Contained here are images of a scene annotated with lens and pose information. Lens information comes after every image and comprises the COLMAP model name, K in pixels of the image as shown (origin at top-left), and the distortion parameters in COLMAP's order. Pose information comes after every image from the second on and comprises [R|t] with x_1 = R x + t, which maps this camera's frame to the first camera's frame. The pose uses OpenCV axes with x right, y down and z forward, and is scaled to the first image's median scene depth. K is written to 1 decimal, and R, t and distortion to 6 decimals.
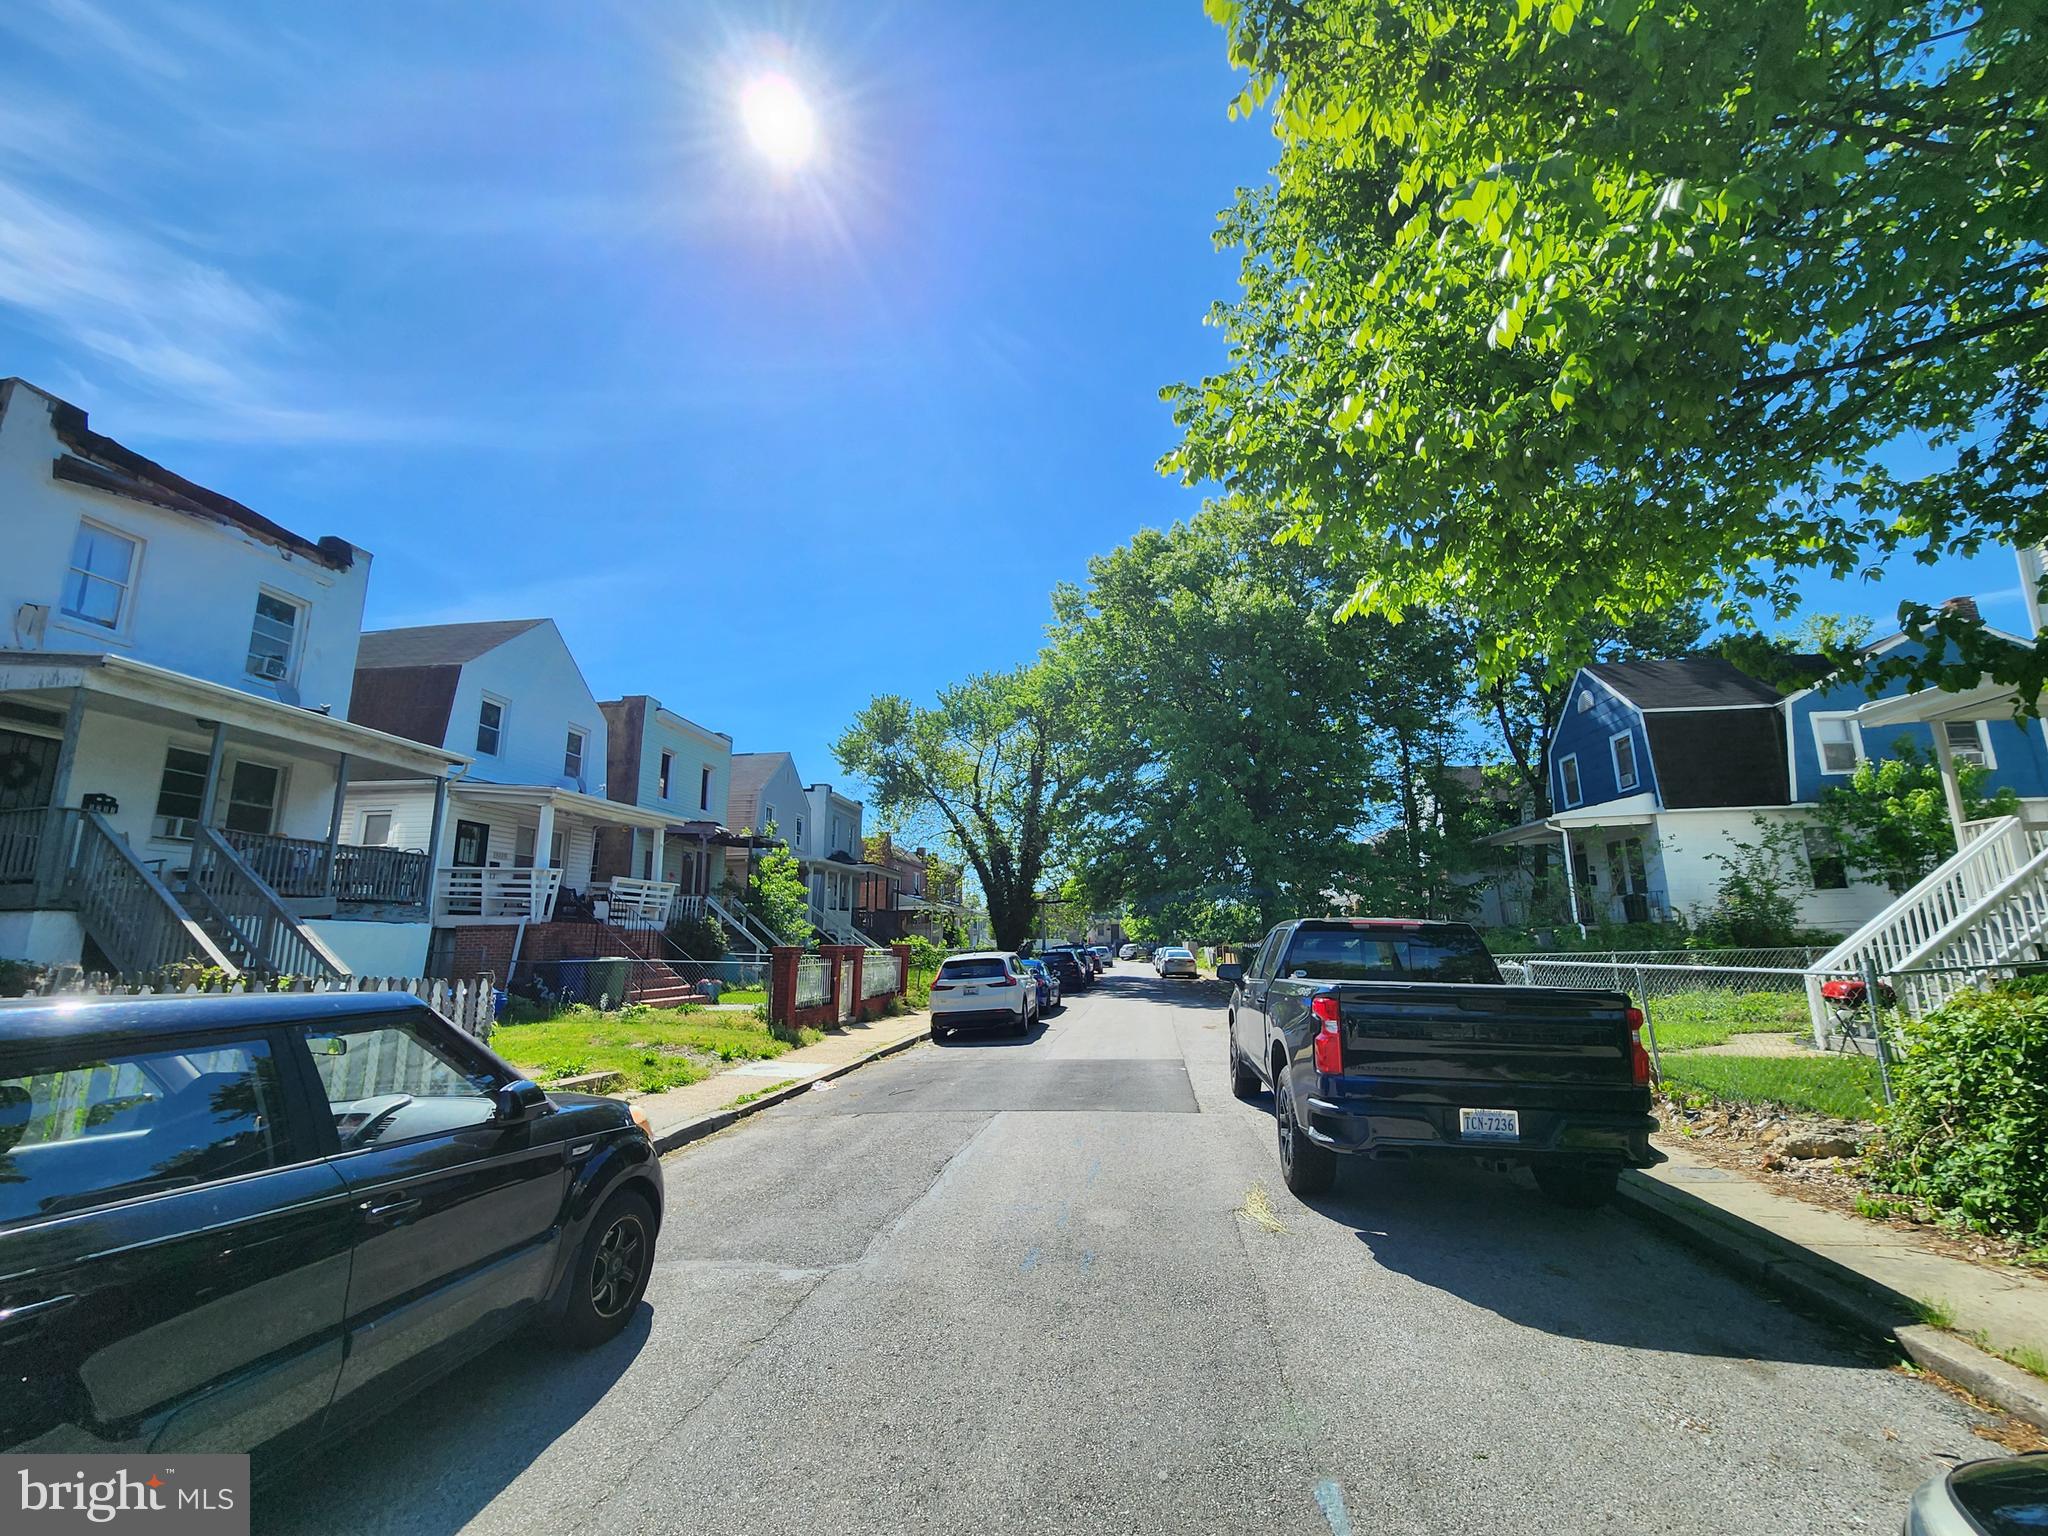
lens RADIAL K [[826.9, 0, 1004.9], [0, 826.9, 779.8], [0, 0, 1]] dist [0.003769, -0.002457]
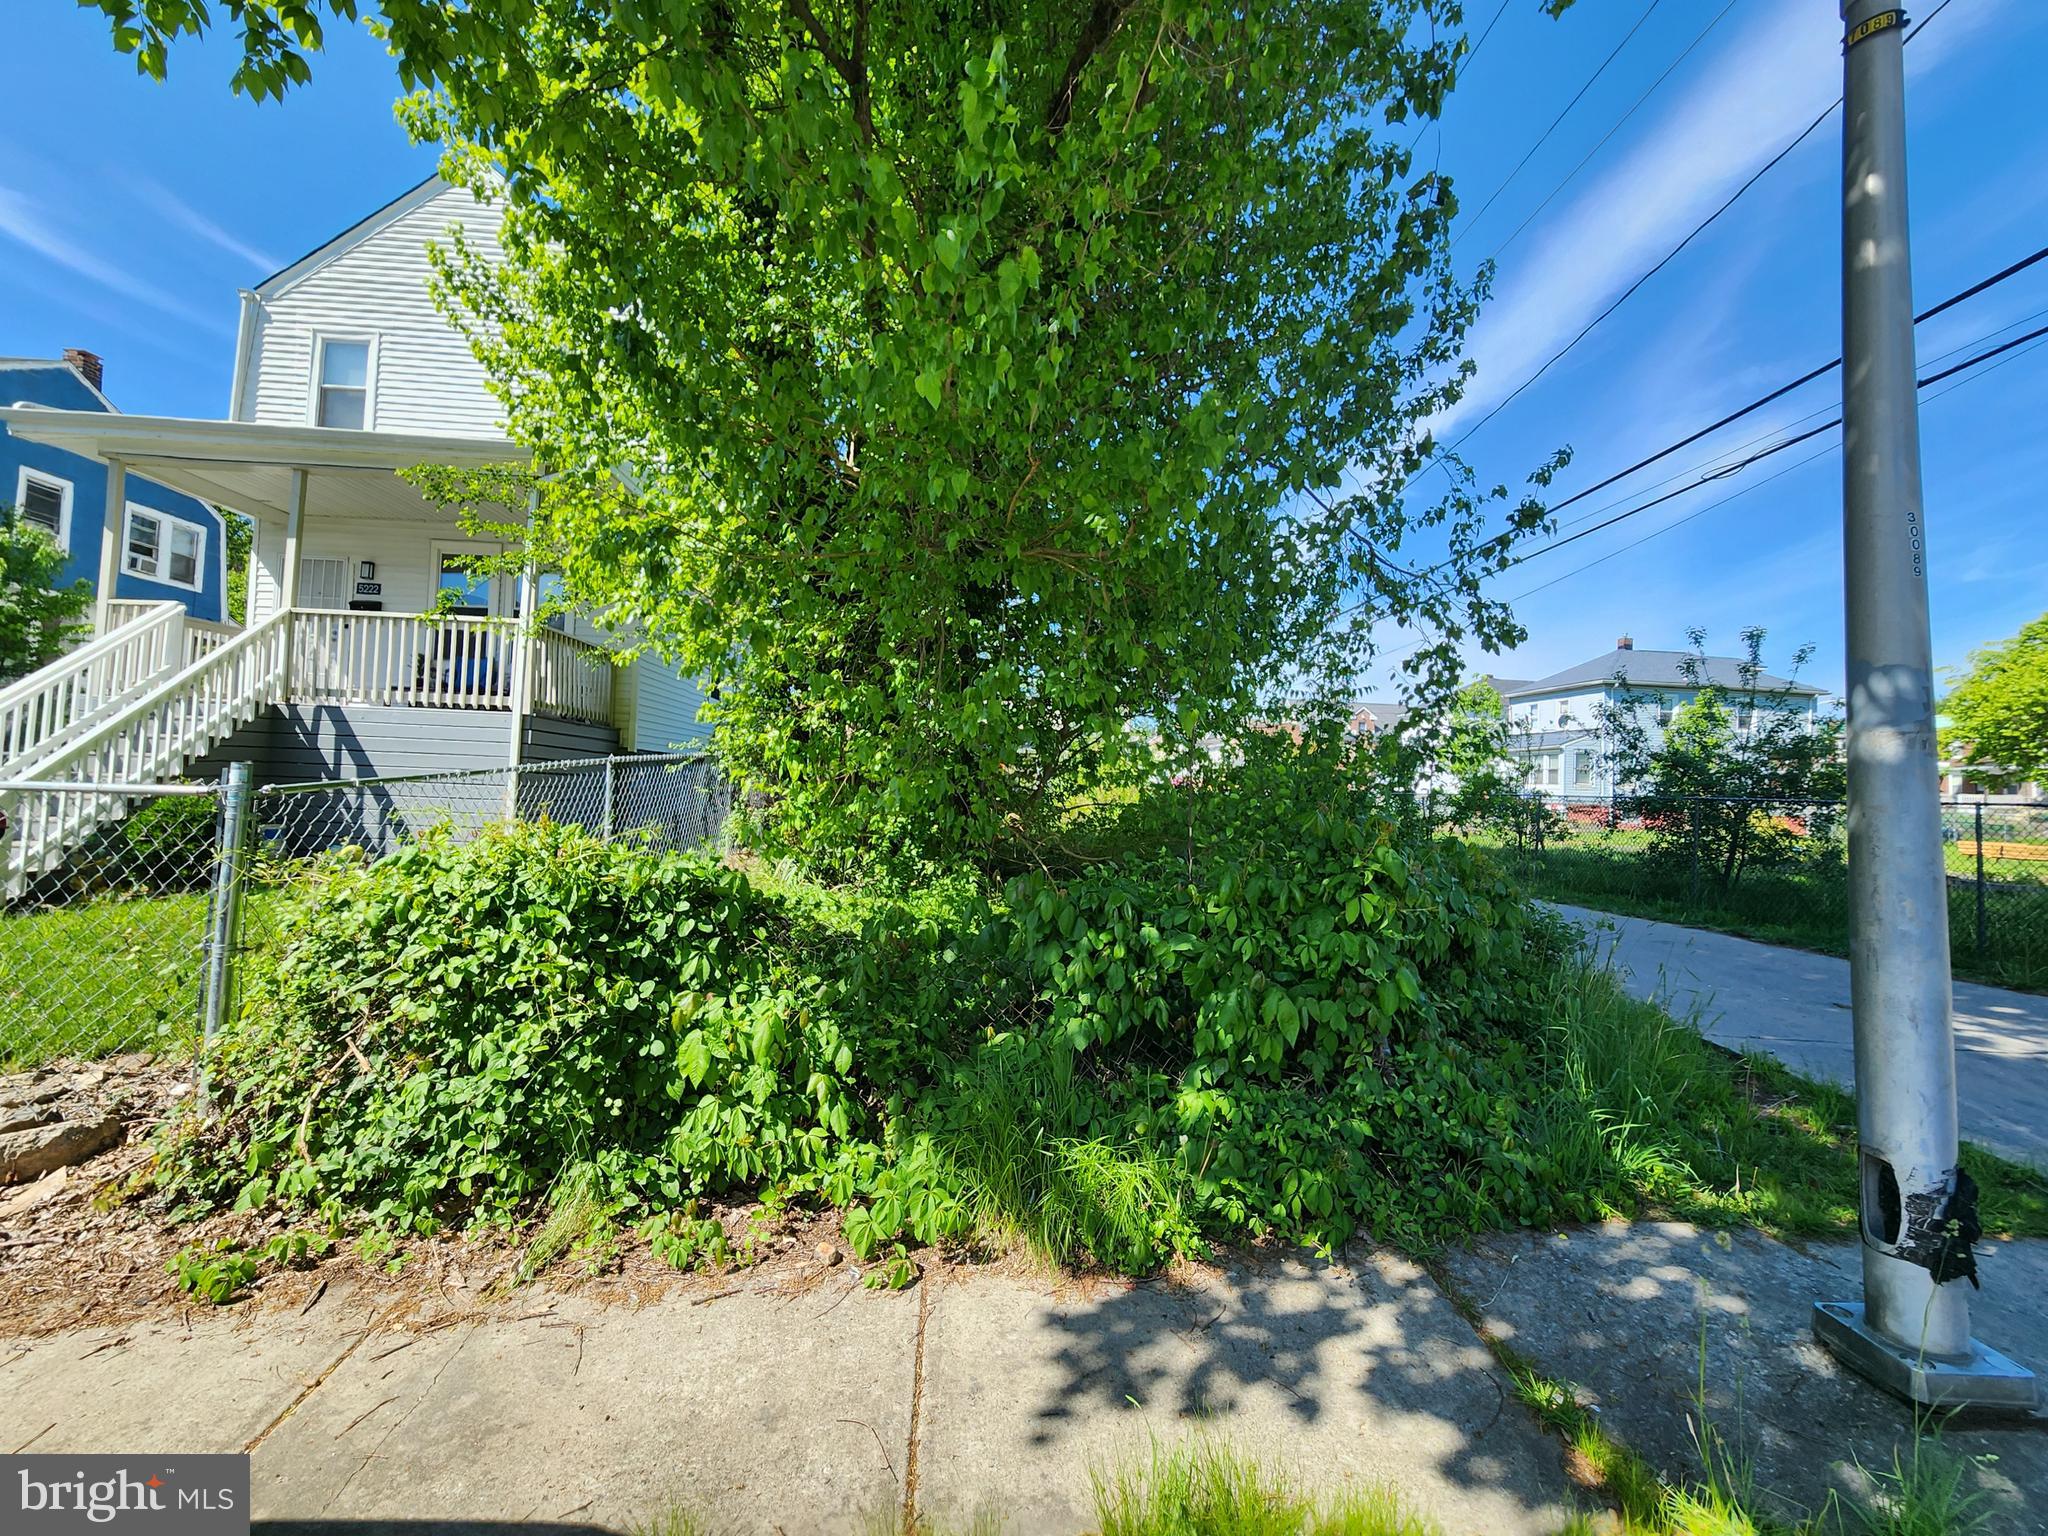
lens RADIAL K [[857.6, 0, 1025.3], [0, 857.6, 751.1], [0, 0, 1]] dist [0.000332, 0.001913]
pose [[-0.211861, 0.044792, 0.976273, 0.248195], [-0.220697, 0.970952, -0.092442, 0.092939], [-0.952055, -0.235045, -0.195821, 0.395653]]
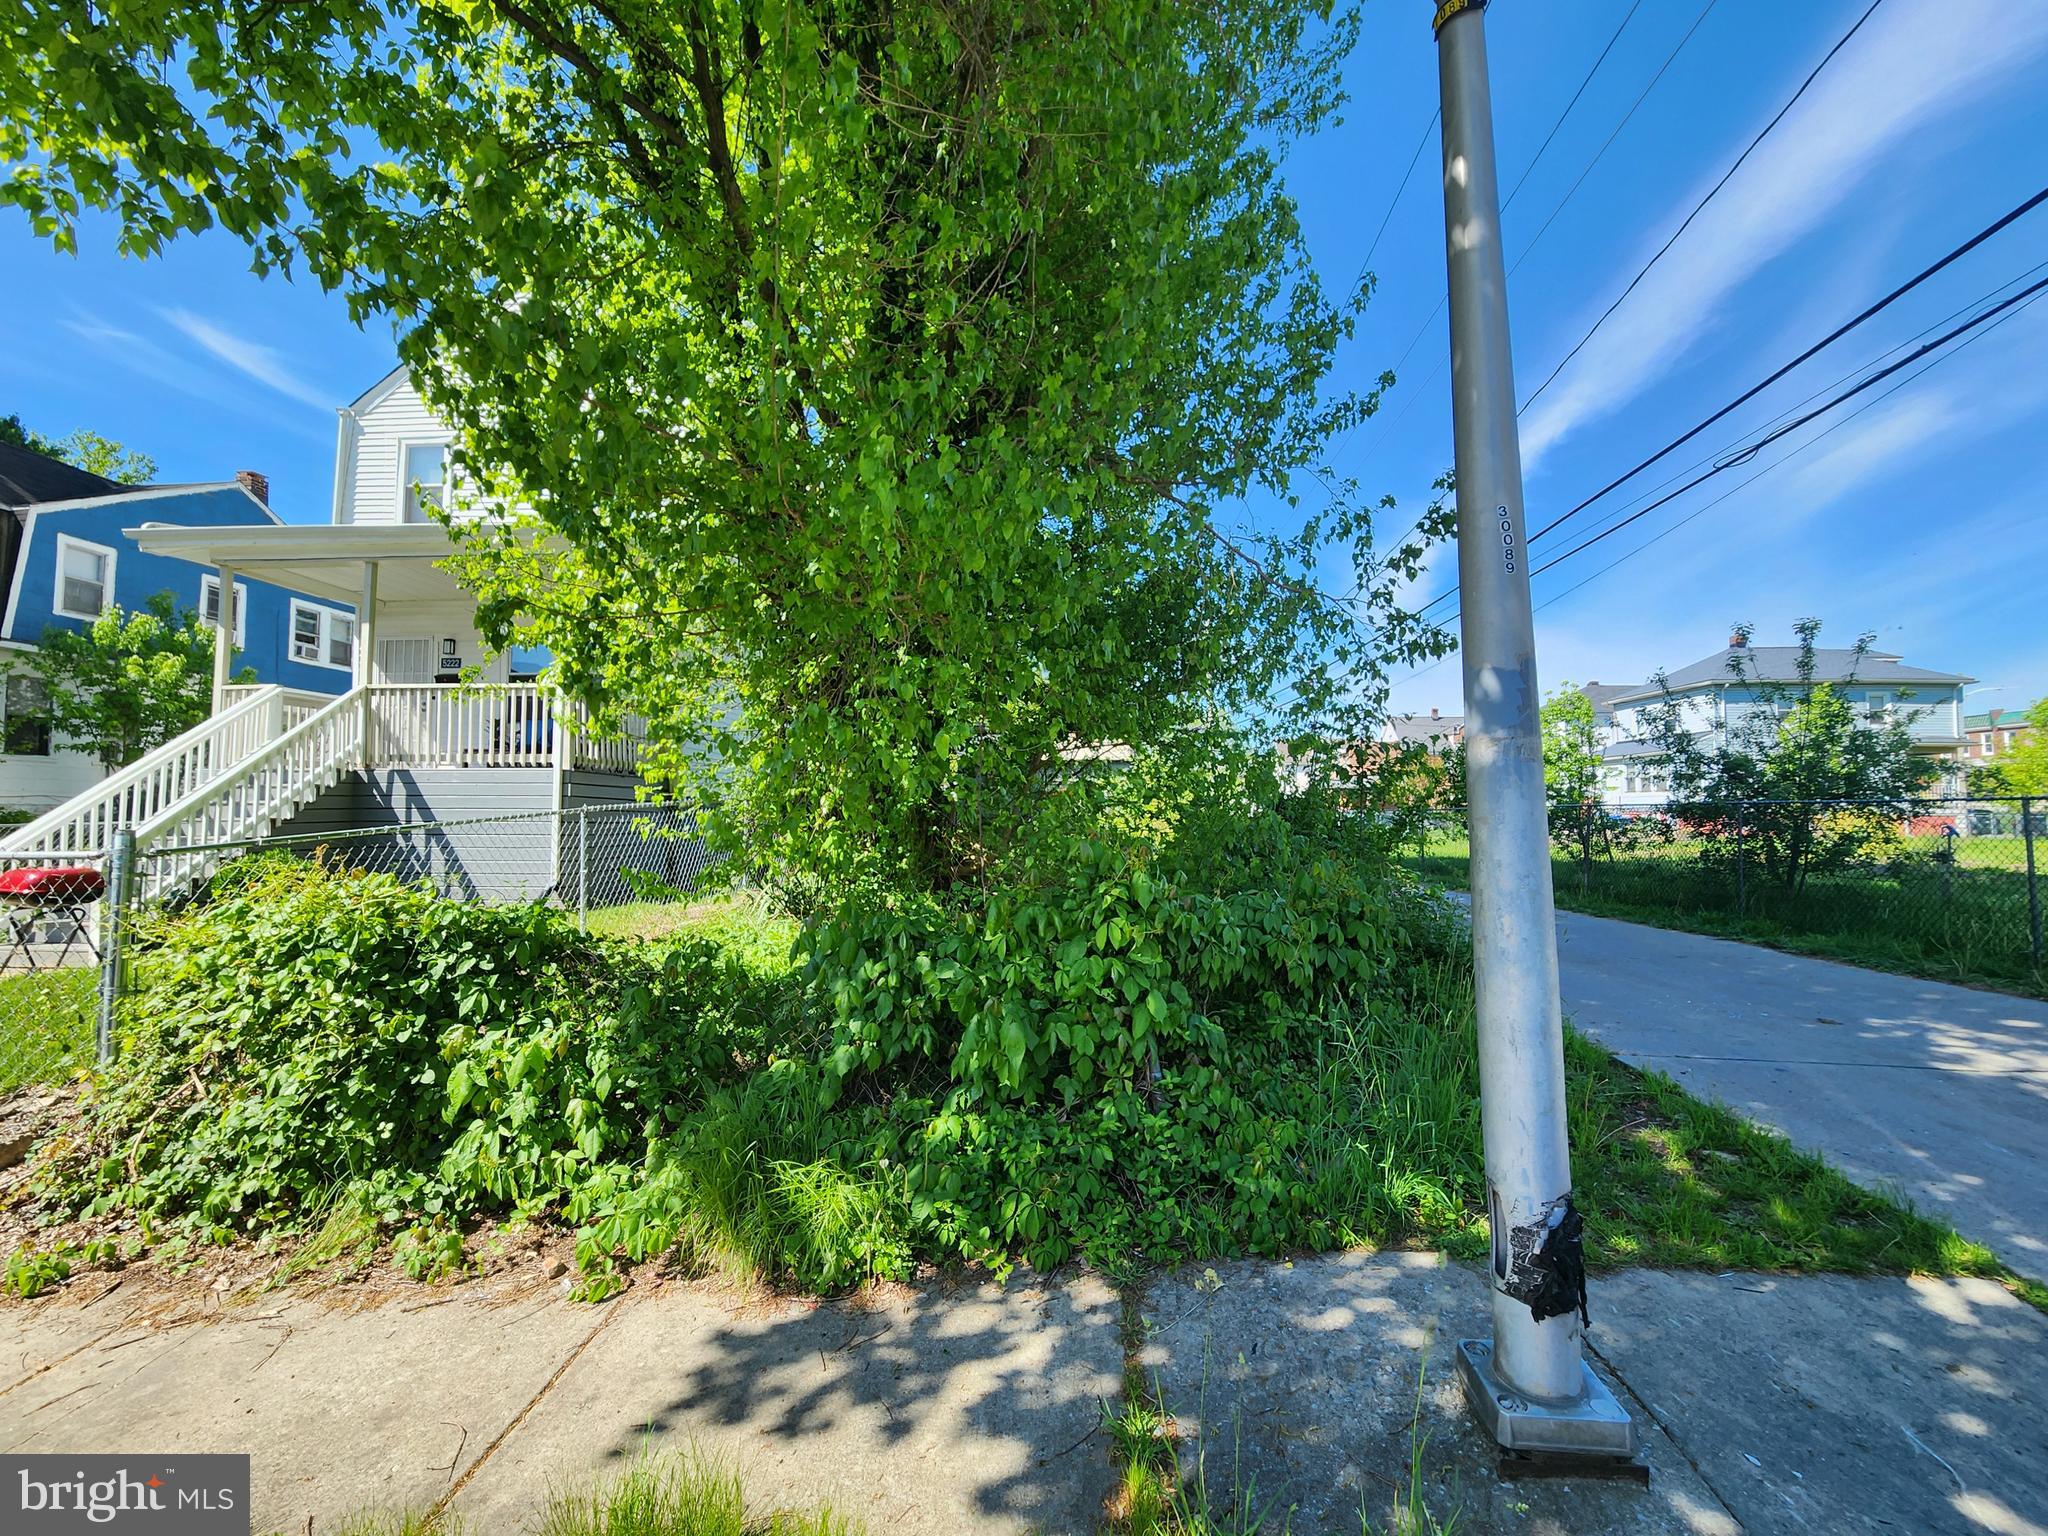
lens RADIAL K [[826.9, 0, 1027.6], [0, 826.9, 772.1], [0, 0, 1]] dist [0.003769, -0.002457]
pose [[-0.103434, 0.062961, 0.992642, 0.224448], [-0.187957, 0.978776, -0.081667, 0.061208], [-0.976716, -0.195021, -0.089405, 0.255766]]
